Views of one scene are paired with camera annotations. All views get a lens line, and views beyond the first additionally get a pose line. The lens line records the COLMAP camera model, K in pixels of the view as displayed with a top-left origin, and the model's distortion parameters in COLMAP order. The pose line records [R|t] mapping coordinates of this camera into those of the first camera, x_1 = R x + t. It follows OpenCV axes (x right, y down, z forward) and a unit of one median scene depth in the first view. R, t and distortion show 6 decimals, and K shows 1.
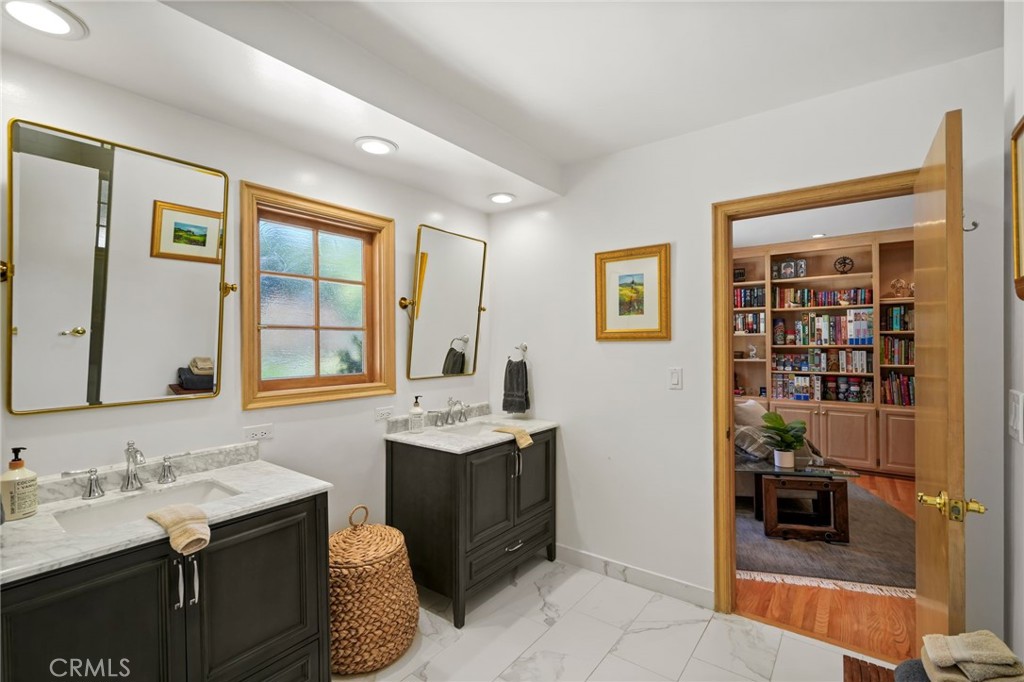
lens RADIAL K [[466.5, 0, 516.6], [0, 466.5, 337.8], [0, 0, 1]] dist [-0.003442, 0.000454]
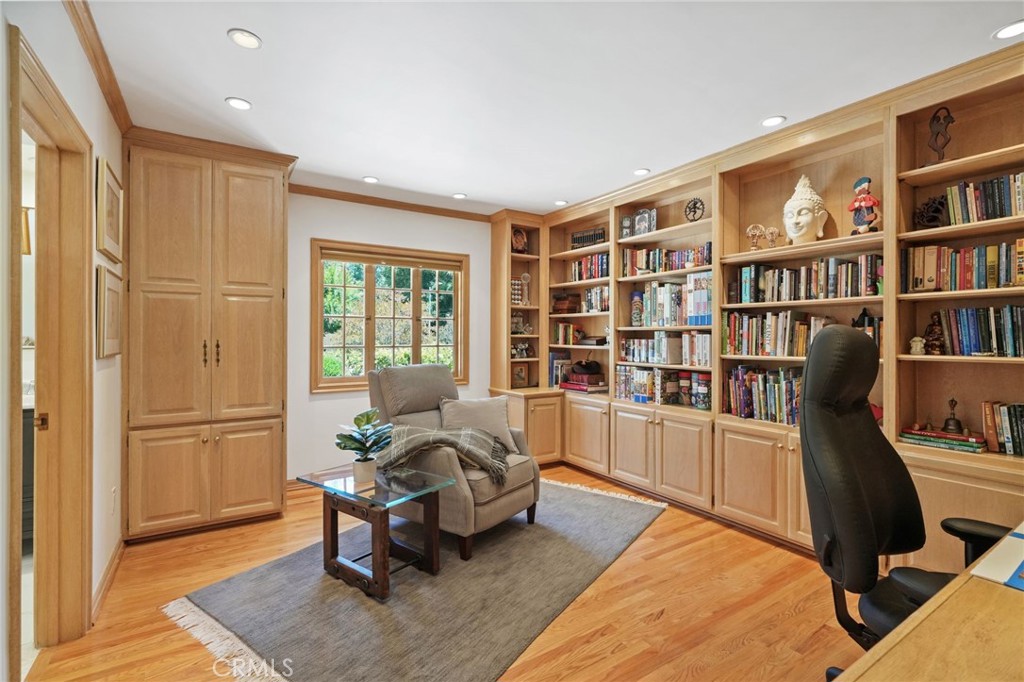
lens RADIAL K [[466.5, 0, 510.1], [0, 466.5, 335.6], [0, 0, 1]] dist [-0.003442, 0.000454]
pose [[0.934821, 0.007556, -0.355039, 0.713248], [-0.002460, 0.999887, 0.014802, 0.020273], [0.355110, -0.012964, 0.934734, 0.262310]]
